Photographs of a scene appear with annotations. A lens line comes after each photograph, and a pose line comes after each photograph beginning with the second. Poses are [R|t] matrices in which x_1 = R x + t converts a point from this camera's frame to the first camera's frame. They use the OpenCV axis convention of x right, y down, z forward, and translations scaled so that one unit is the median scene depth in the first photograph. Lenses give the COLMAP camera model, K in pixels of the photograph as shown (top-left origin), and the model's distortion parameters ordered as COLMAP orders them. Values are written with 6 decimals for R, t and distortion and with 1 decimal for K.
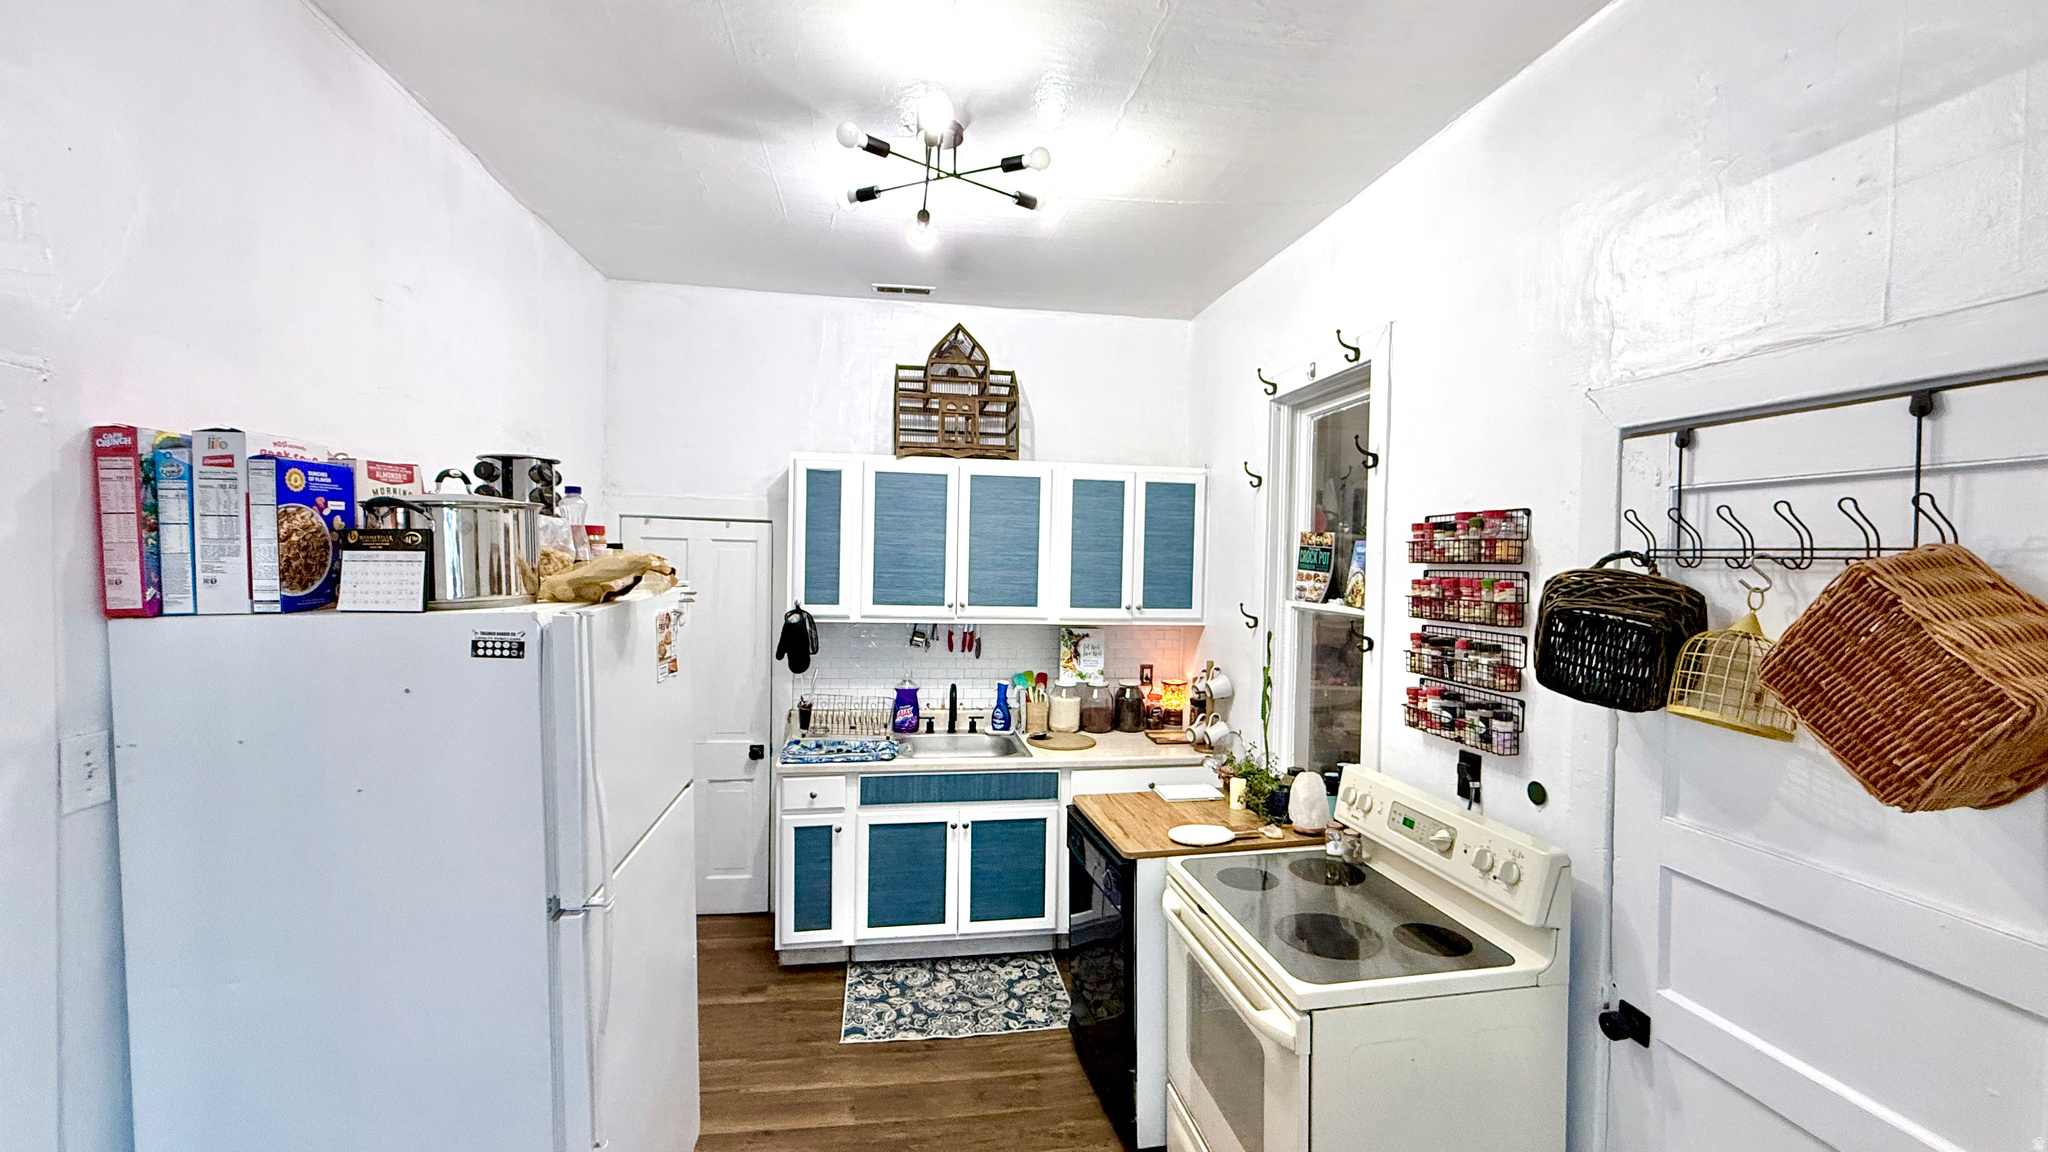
lens RADIAL K [[816.6, 0, 1017.5], [0, 816.6, 576.8], [0, 0, 1]] dist [-0.001121, 0.000239]
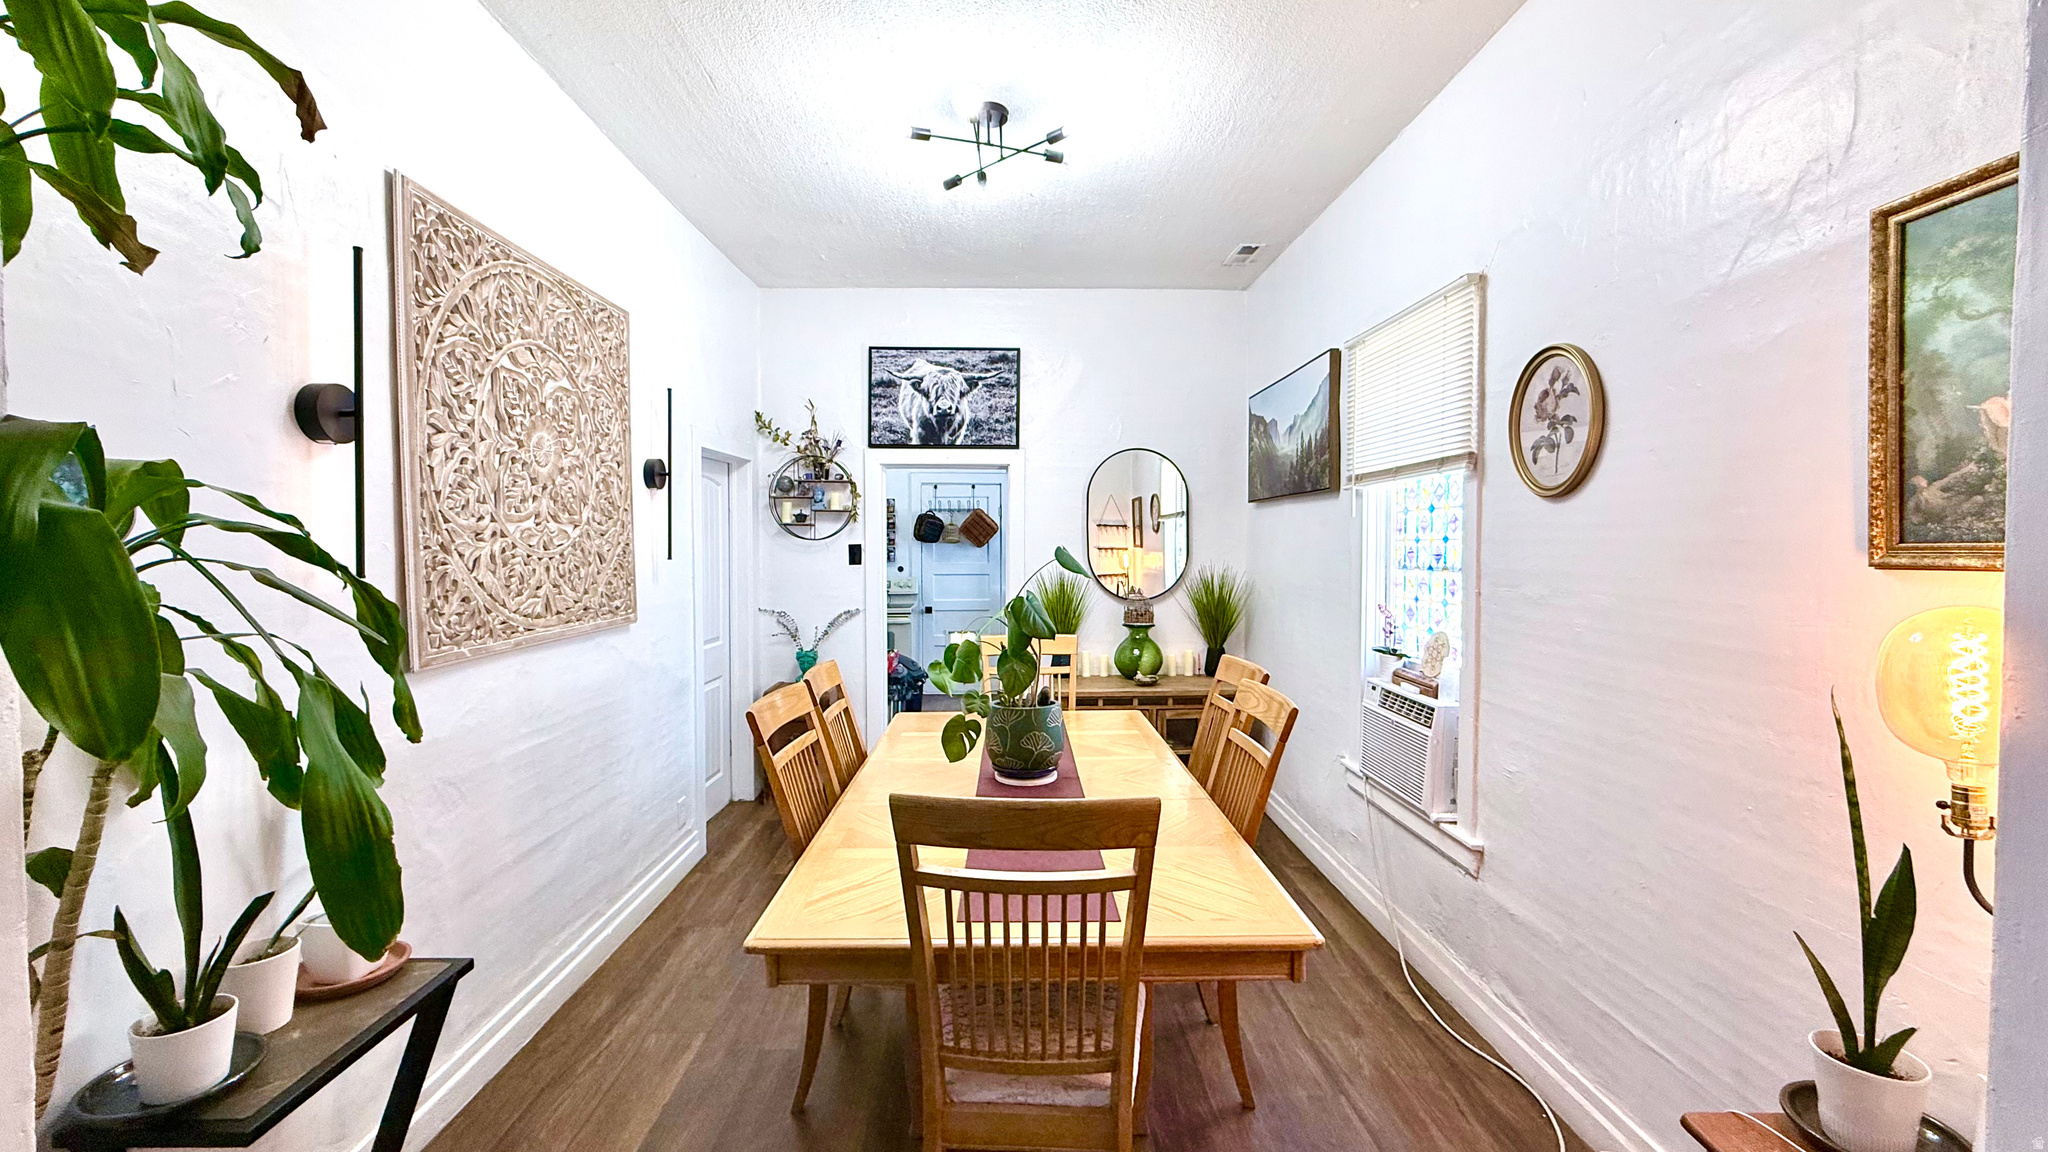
lens RADIAL K [[816.6, 0, 1017.5], [0, 816.6, 576.8], [0, 0, 1]] dist [-0.001121, 0.000239]
pose [[0.152438, -0.055952, 0.986728, -1.798419], [0.021210, 0.998351, 0.053334, 0.053852], [-0.988085, 0.012799, 0.153374, -0.109204]]
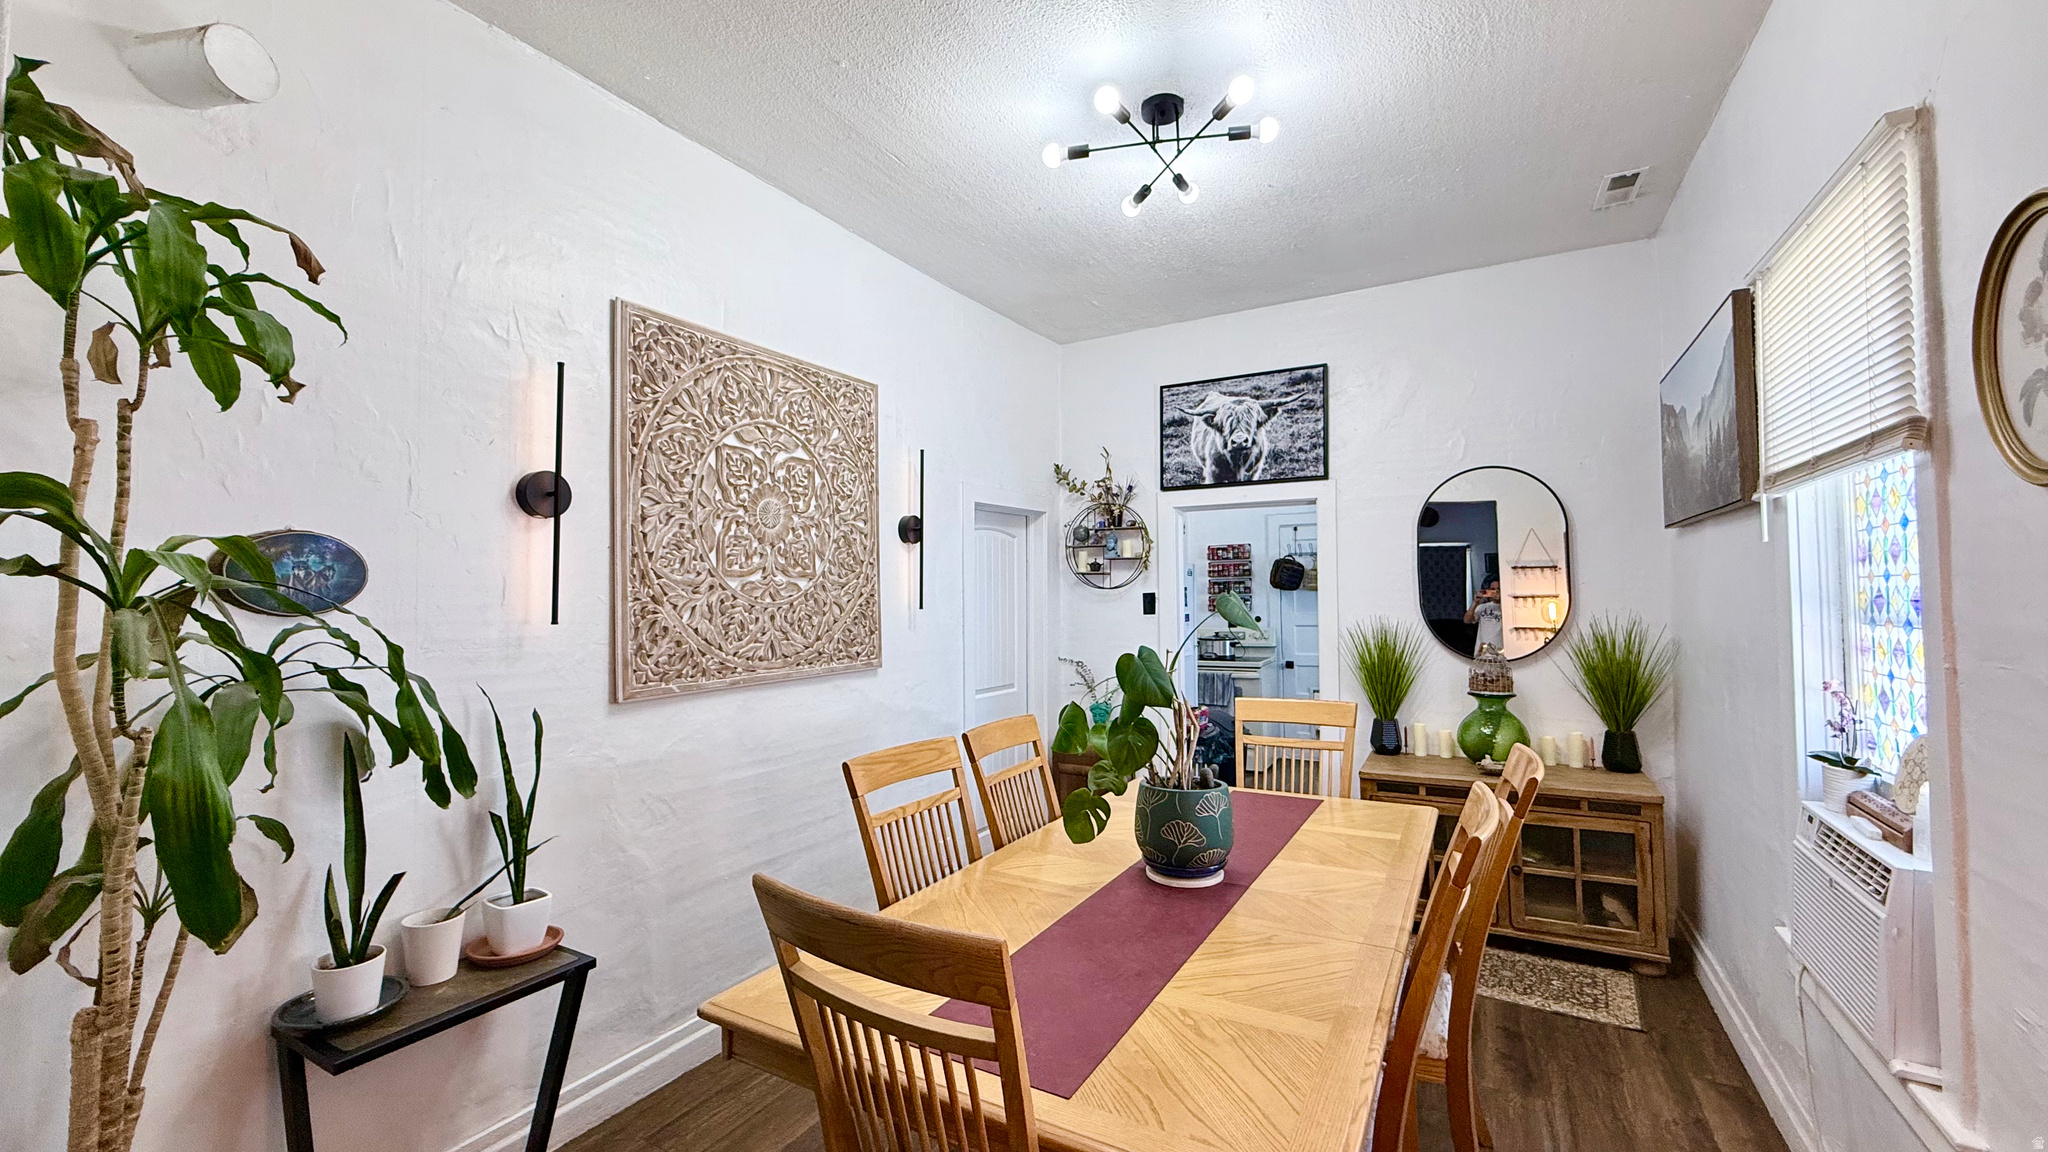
lens RADIAL K [[816.6, 0, 1017.5], [0, 816.6, 576.8], [0, 0, 1]] dist [-0.001121, 0.000239]
pose [[0.636548, -0.005079, 0.771220, -1.622817], [0.035074, 0.999134, -0.022369, 0.062846], [-0.770439, 0.041289, 0.636176, -0.300298]]
